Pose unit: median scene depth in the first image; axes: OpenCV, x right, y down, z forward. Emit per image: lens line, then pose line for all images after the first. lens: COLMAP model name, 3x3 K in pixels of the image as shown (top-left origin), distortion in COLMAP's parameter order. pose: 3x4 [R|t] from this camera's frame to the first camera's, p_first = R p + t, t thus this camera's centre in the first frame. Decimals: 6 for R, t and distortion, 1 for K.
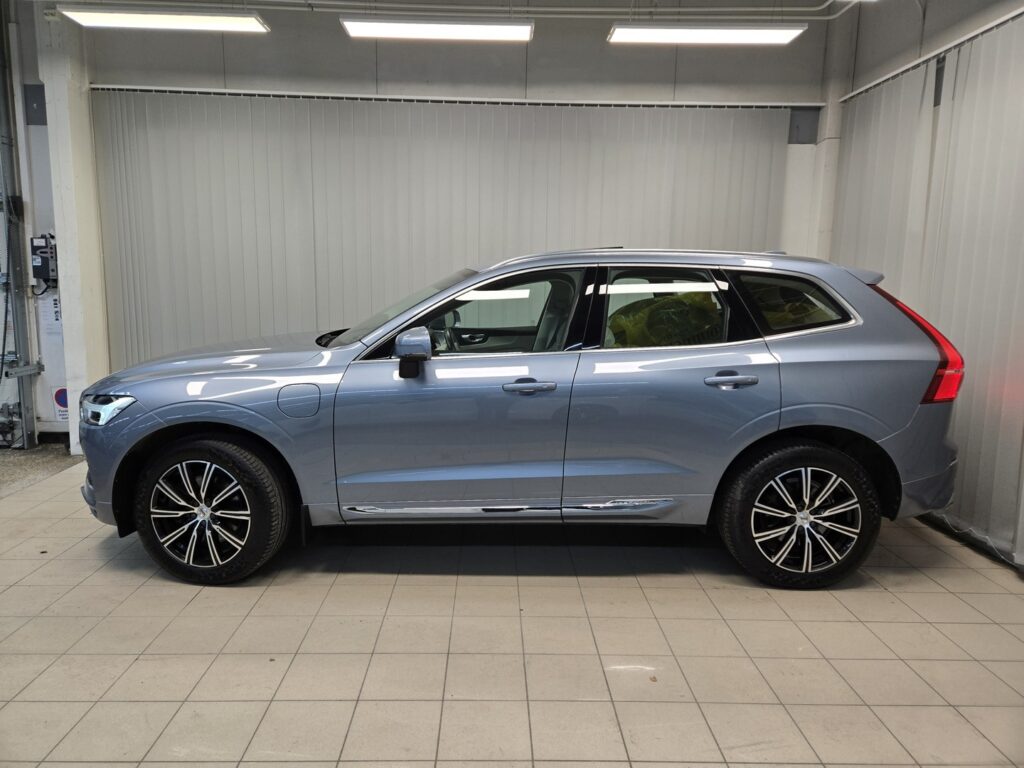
lens RADIAL K [[695.9, 0, 512.0], [0, 695.9, 384.0], [0, 0, 1]] dist [0.063710, -0.058086]
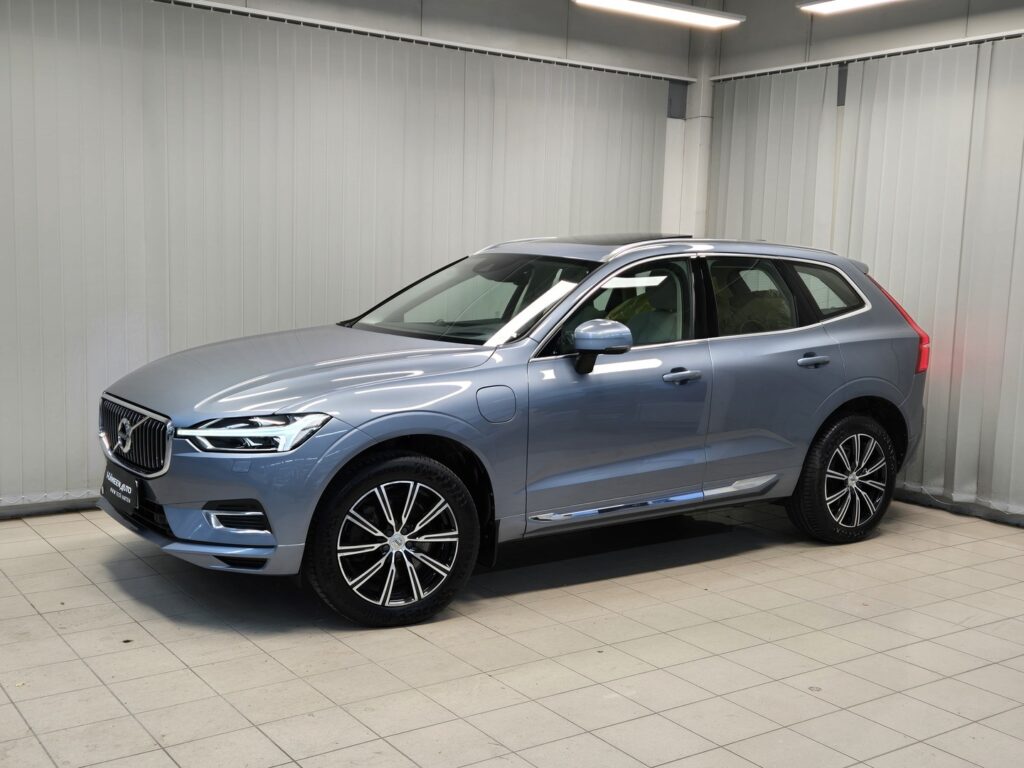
lens RADIAL K [[1156.8, 0, 515.4], [0, 1156.8, 416.2], [0, 0, 1]] dist [0.044233, 0.038392]
pose [[0.823436, -0.071309, 0.562910, -1.098014], [0.069240, 0.997285, 0.025050, 0.003193], [-0.563168, 0.018348, 0.826139, -0.252893]]
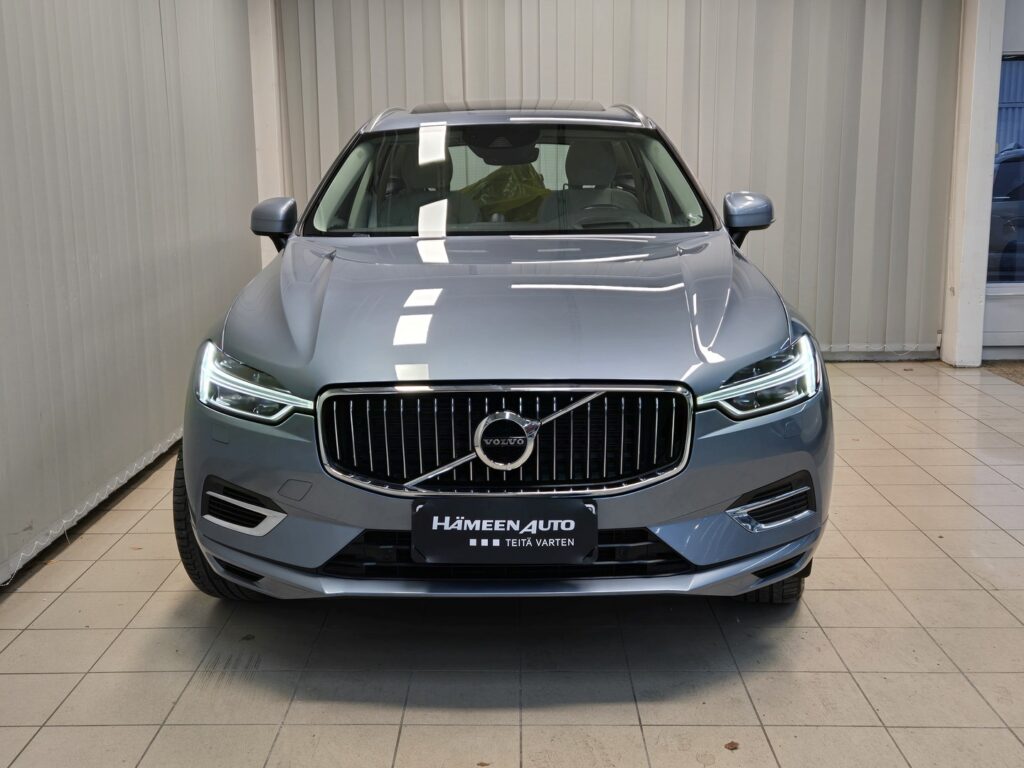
lens RADIAL K [[1141.1, 0, 512.0], [0, 1141.1, 384.0], [0, 0, 1]] dist [0.047946, -0.022915]
pose [[0.026498, -0.209456, 0.977459, -1.479095], [0.164463, 0.965392, 0.202412, -0.176183], [-0.986027, 0.155392, 0.060029, 1.171414]]
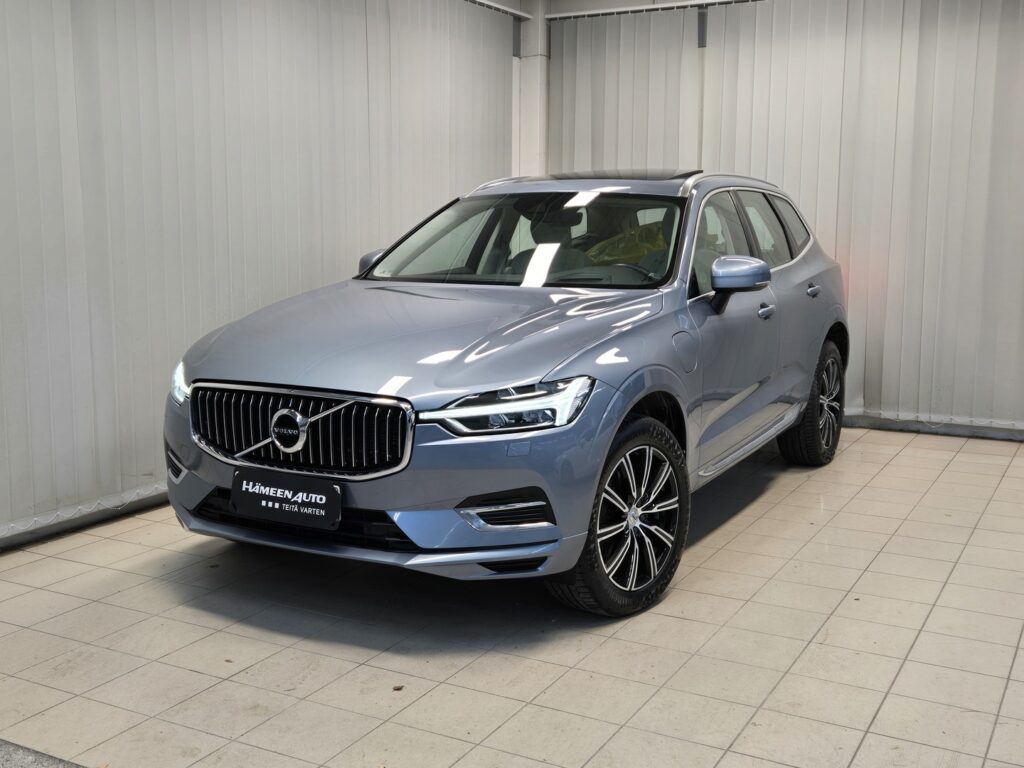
lens RADIAL K [[1141.1, 0, 512.0], [0, 1141.1, 384.0], [0, 0, 1]] dist [0.047946, -0.022915]
pose [[0.490516, -0.142234, 0.859746, -1.525562], [0.138535, 0.986771, 0.084209, -0.078870], [-0.860350, 0.077799, 0.503731, 0.479892]]
